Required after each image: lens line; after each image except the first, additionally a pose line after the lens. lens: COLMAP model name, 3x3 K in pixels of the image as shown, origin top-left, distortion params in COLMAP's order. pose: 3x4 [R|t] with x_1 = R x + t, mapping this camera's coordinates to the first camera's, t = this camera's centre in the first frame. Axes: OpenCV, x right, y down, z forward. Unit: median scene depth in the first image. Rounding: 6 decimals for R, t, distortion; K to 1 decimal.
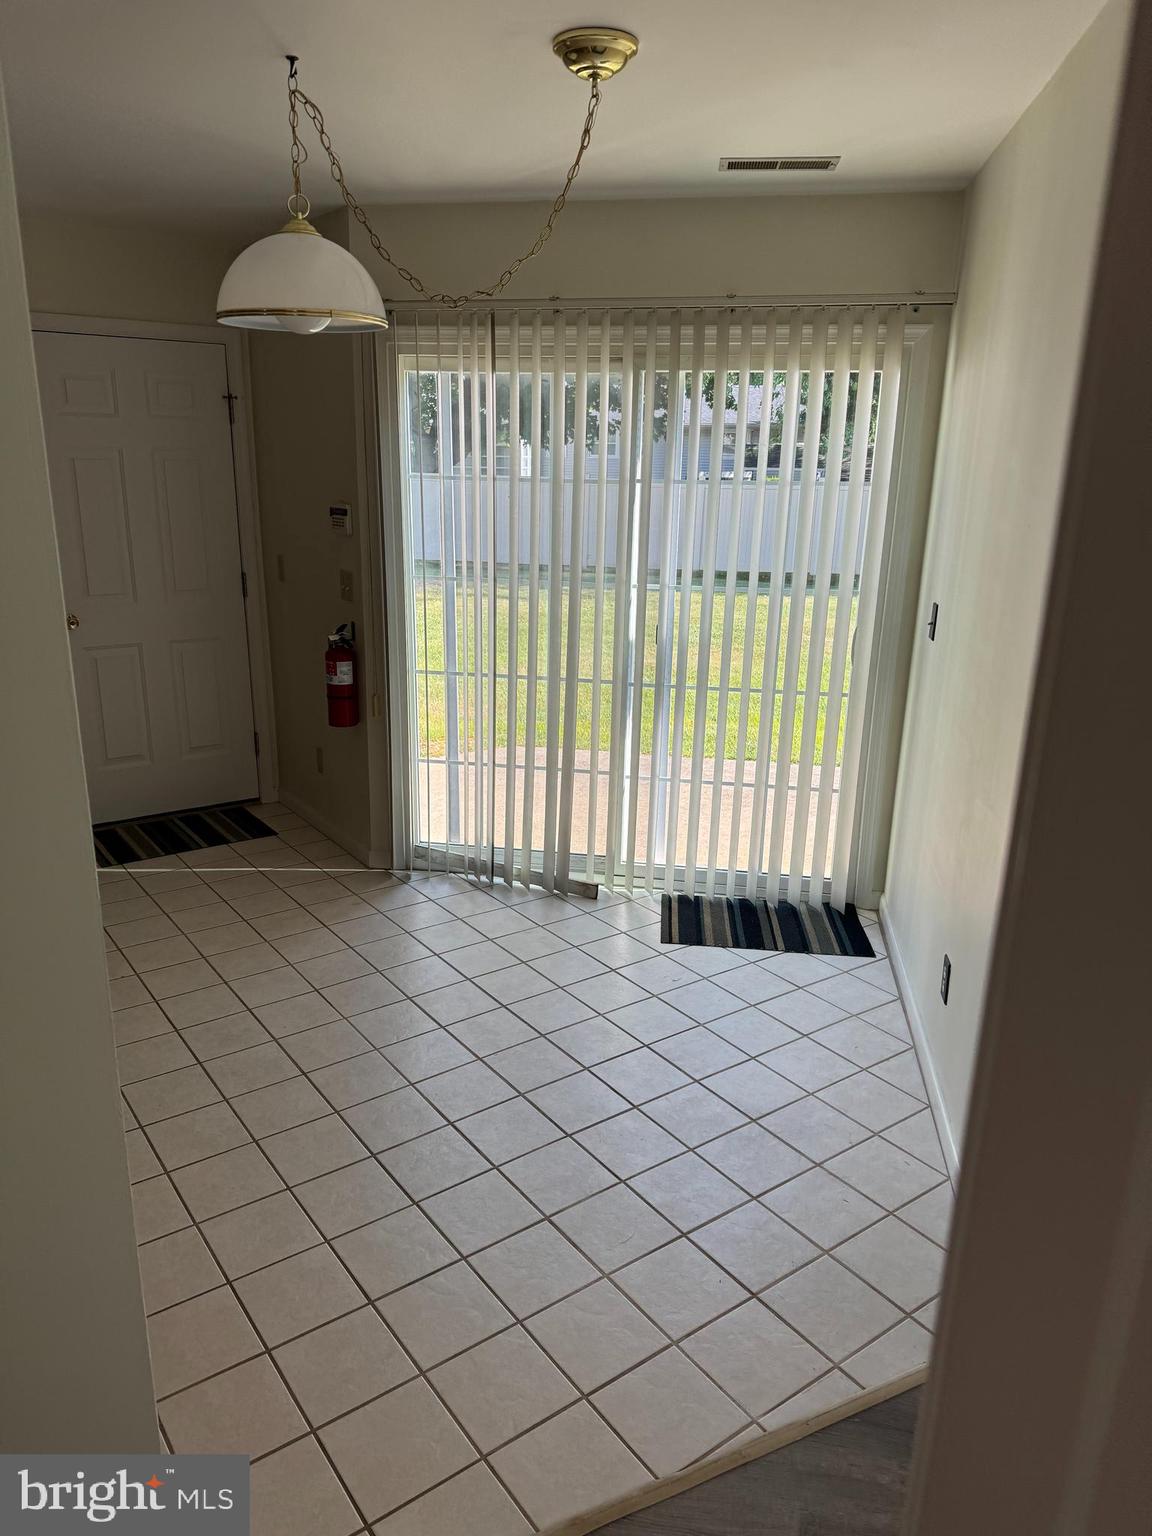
lens RADIAL K [[1112.8, 0, 610.6], [0, 1112.8, 770.7], [0, 0, 1]] dist [0.014263, -0.007150]
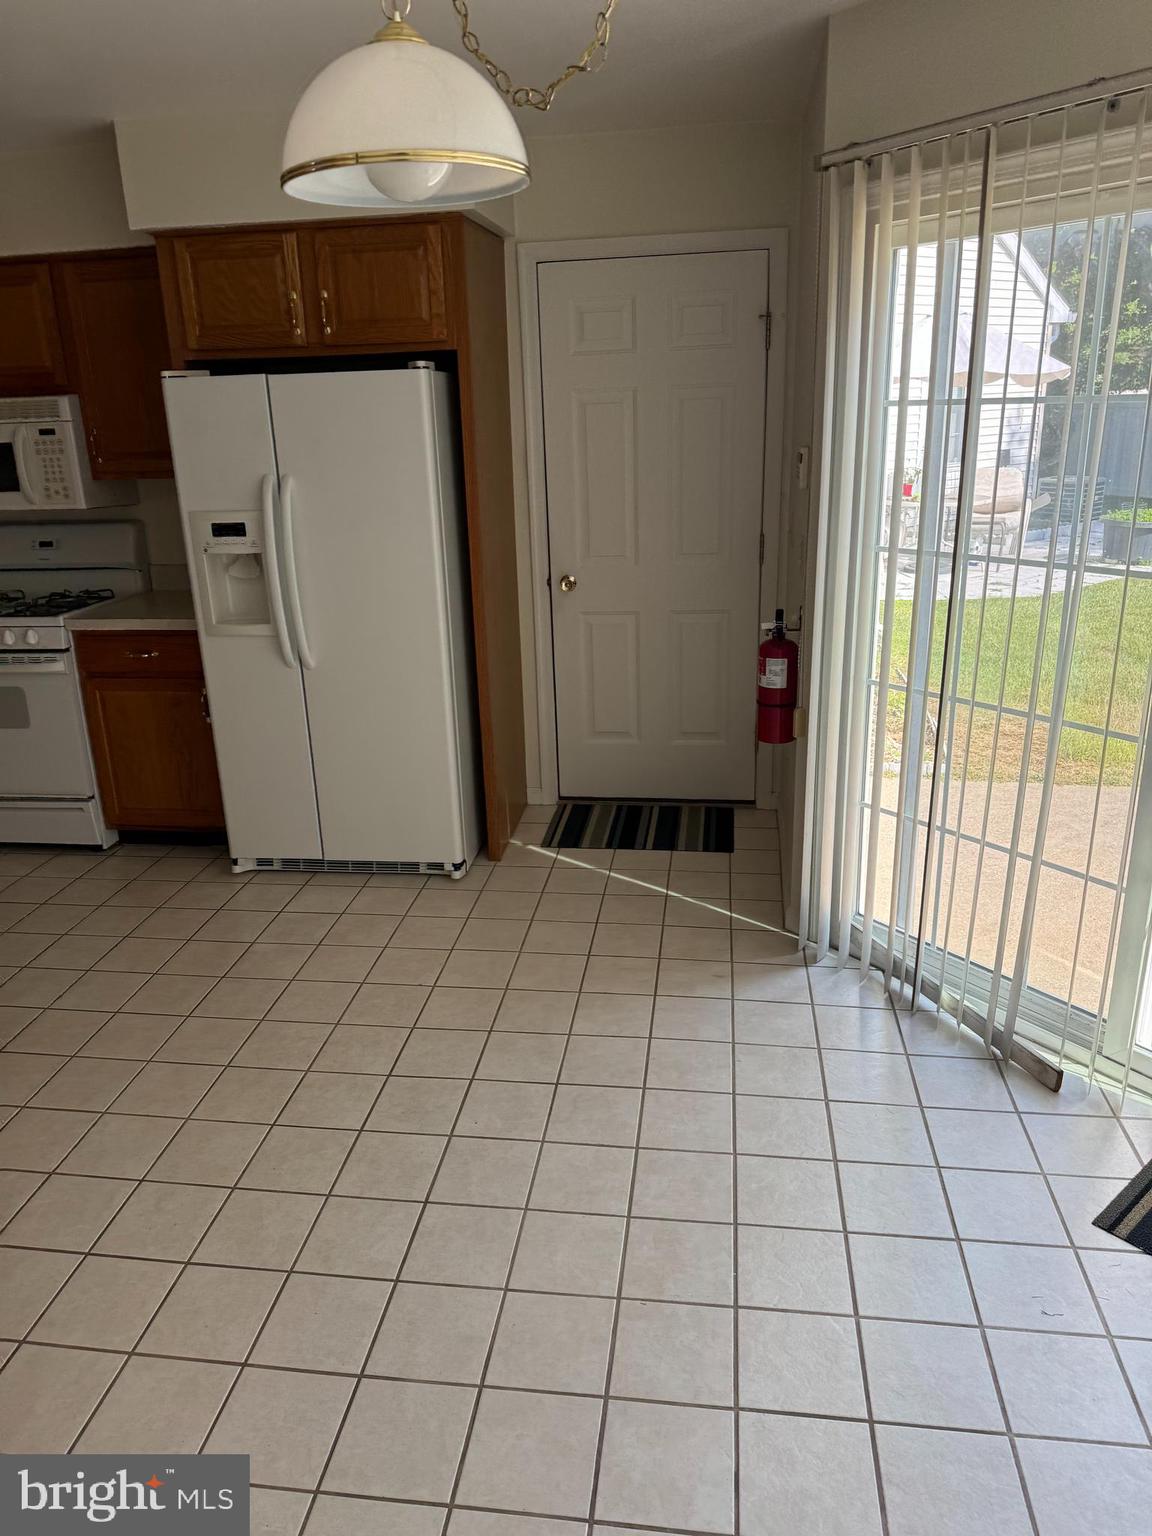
lens RADIAL K [[1083.9, 0, 566.5], [0, 1083.9, 755.8], [0, 0, 1]] dist [0.023749, -0.039095]
pose [[0.698669, 0.176766, -0.693264, 0.180295], [-0.152821, 0.983506, 0.096758, -0.081477], [0.698933, 0.038343, 0.714159, 0.373956]]
